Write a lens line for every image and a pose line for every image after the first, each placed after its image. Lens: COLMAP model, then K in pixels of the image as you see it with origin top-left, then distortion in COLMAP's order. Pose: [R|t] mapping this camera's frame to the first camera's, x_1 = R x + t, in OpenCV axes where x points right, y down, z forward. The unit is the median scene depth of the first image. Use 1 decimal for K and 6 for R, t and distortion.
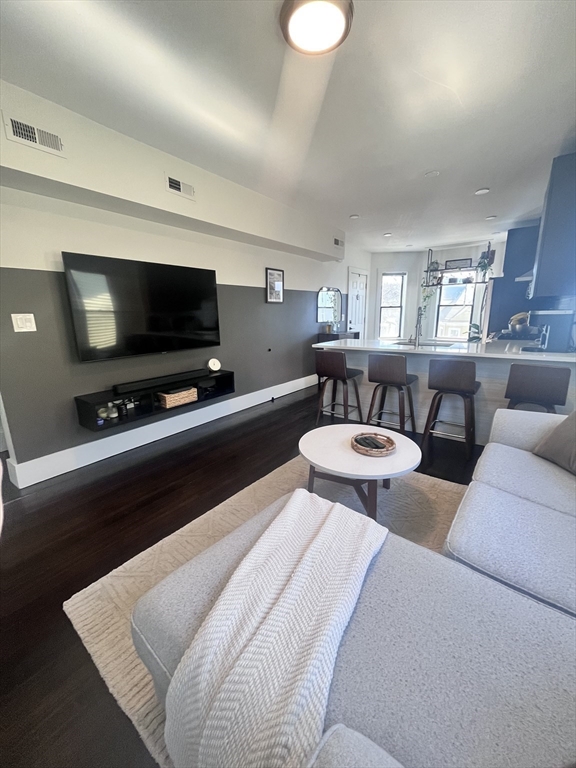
lens RADIAL K [[308.2, 0, 288.0], [0, 308.2, 384.2], [0, 0, 1]] dist [-0.002497, -0.000959]
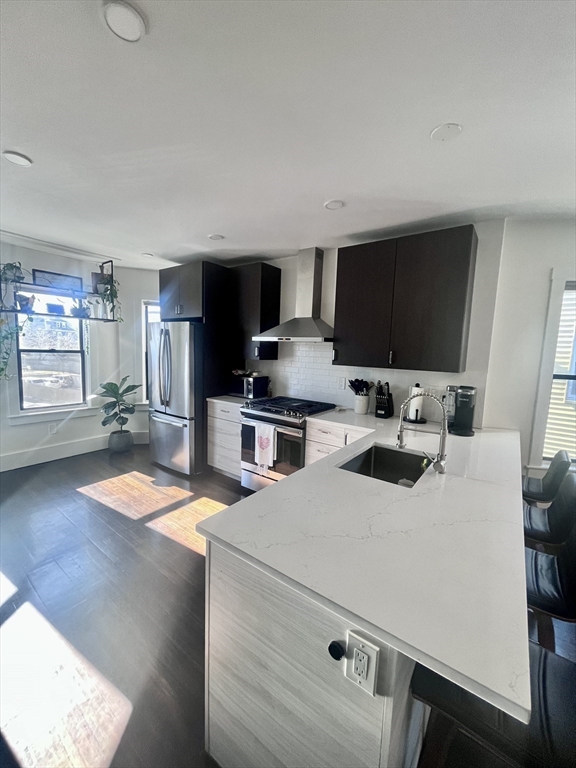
lens RADIAL K [[308.2, 0, 282.6], [0, 308.2, 383.7], [0, 0, 1]] dist [-0.002497, -0.000959]
pose [[-0.001436, -0.088538, 0.996072, -0.044646], [0.186610, 0.978552, 0.087249, -0.319346], [-0.982433, 0.186002, 0.015117, 1.112165]]
